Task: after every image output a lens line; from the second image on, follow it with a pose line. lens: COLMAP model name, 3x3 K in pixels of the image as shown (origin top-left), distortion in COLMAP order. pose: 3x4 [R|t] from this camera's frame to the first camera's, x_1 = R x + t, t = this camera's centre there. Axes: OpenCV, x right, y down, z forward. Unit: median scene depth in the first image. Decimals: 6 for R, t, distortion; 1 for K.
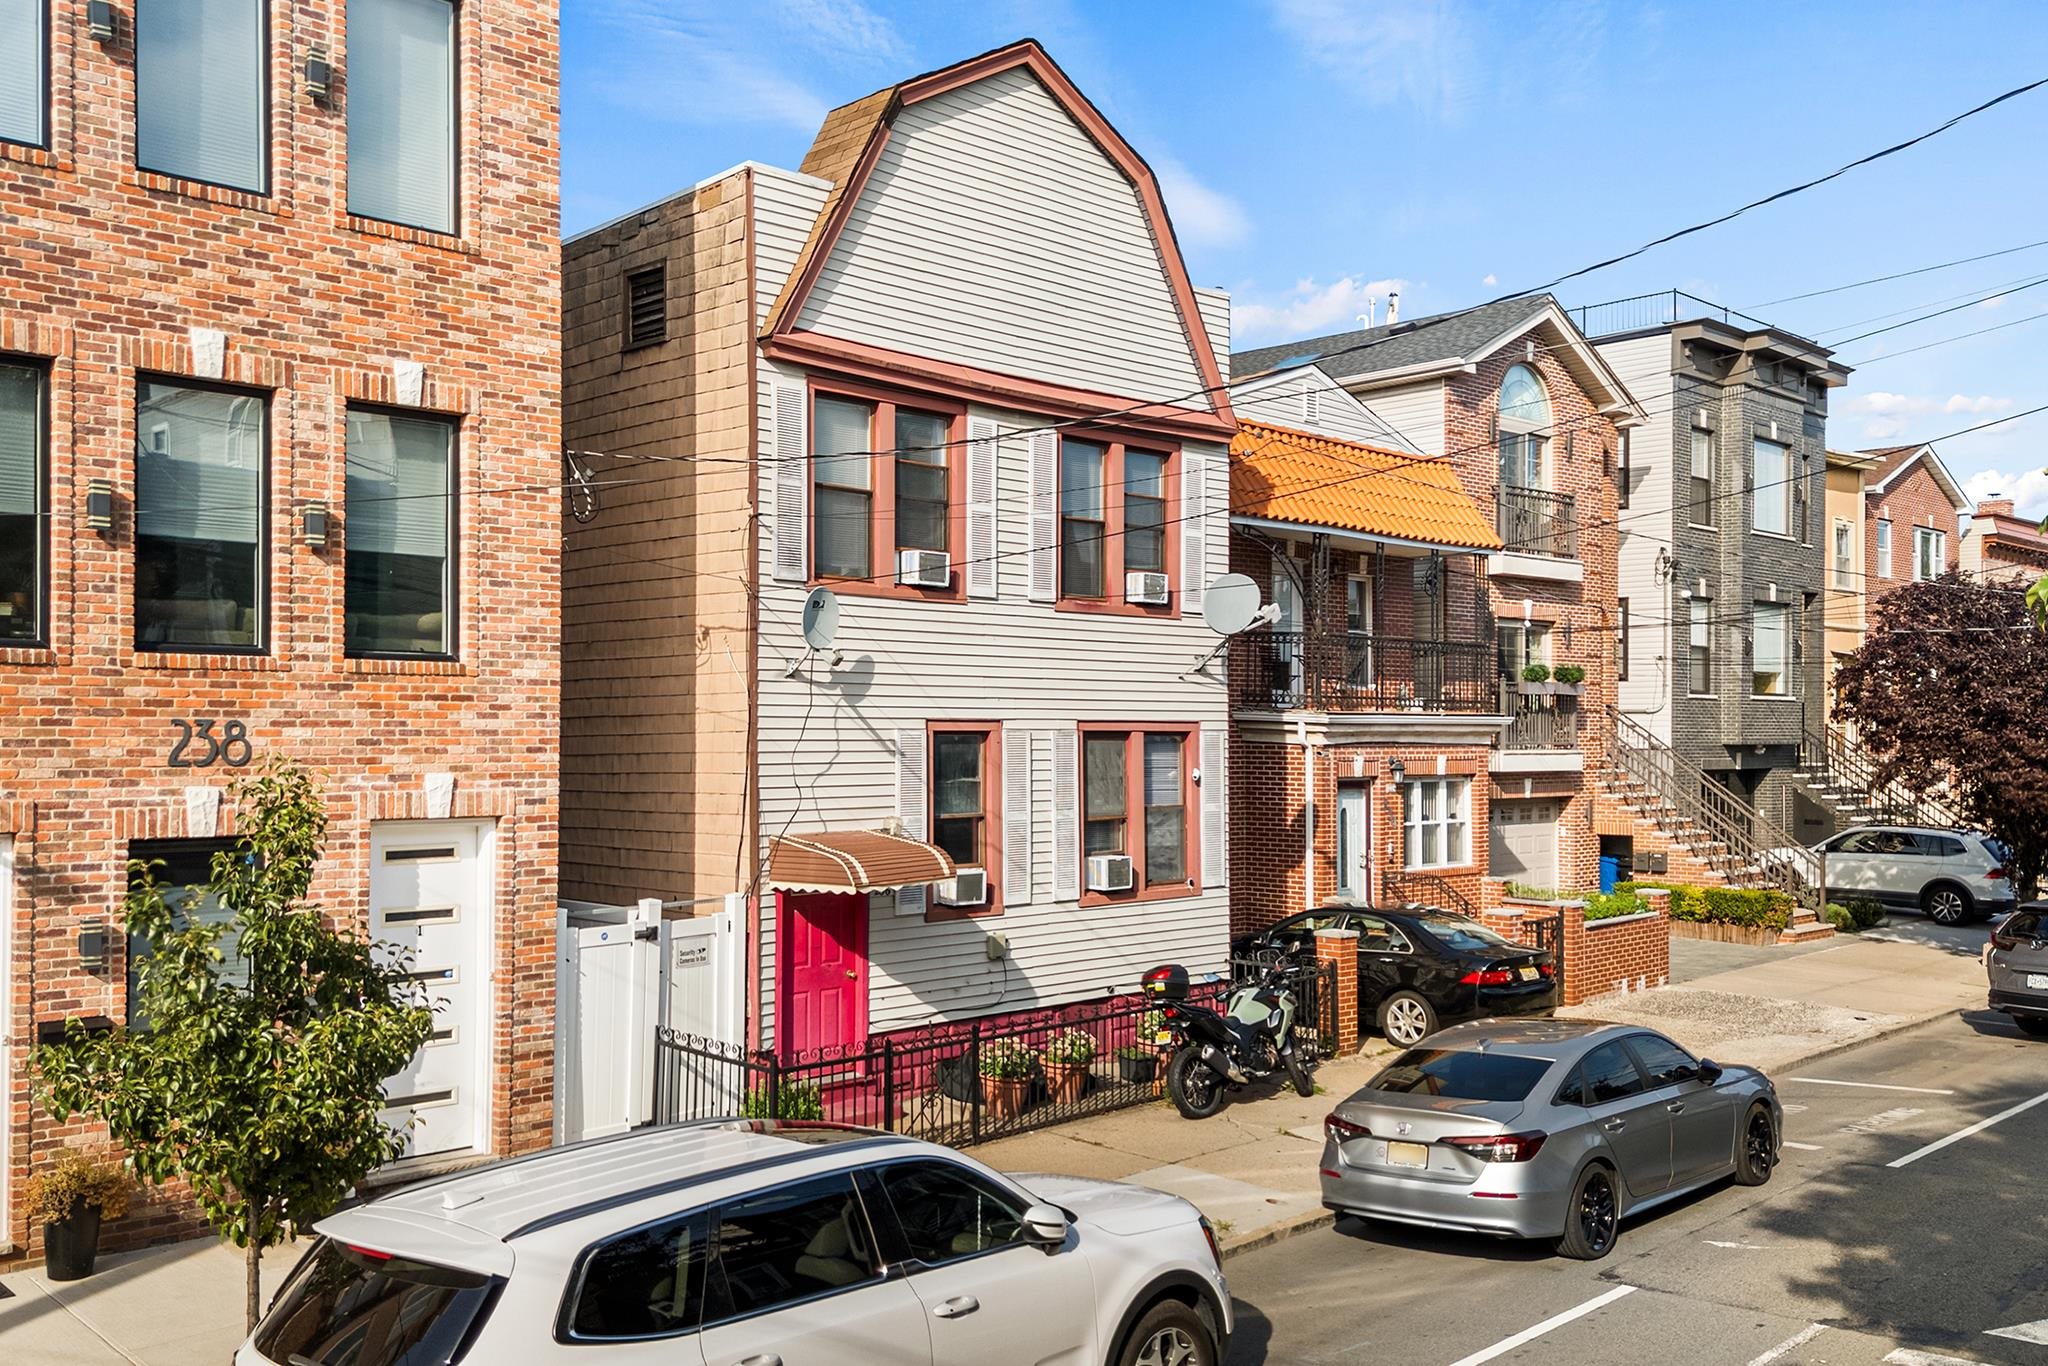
lens RADIAL K [[1865.8, 0, 1057.2], [0, 1865.8, 714.3], [0, 0, 1]] dist [0.086086, -0.085919]
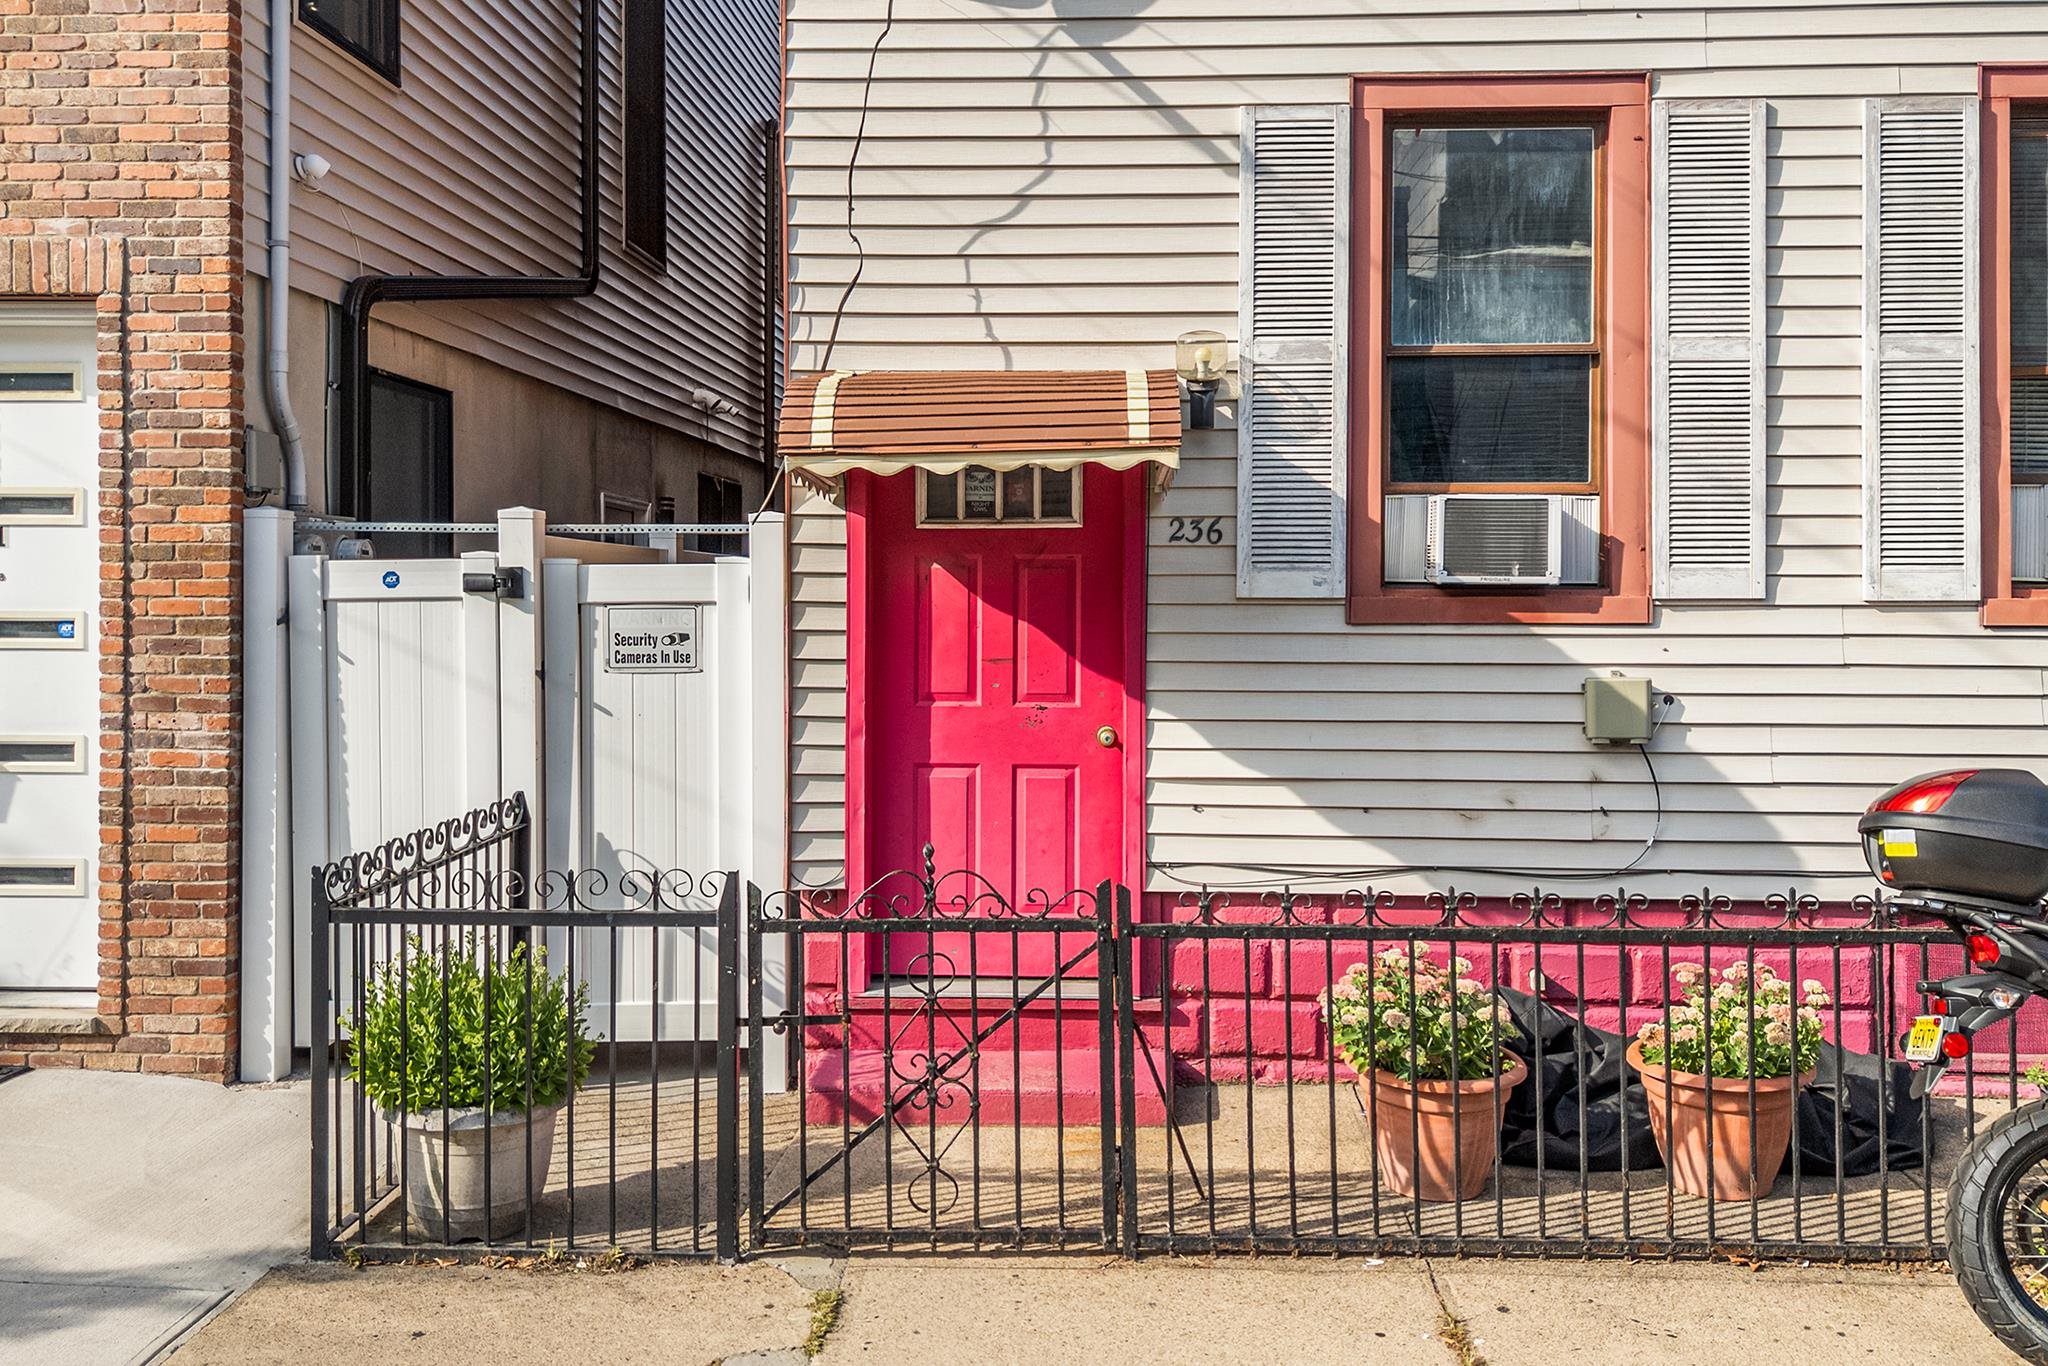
lens RADIAL K [[1865.8, 0, 1020.5], [0, 1865.8, 622.5], [0, 0, 1]] dist [0.086086, -0.085919]
pose [[0.646269, 0.004652, -0.763095, 0.211899], [0.004515, 0.999941, 0.009920, 0.130697], [0.763096, -0.009857, 0.646210, 0.861299]]
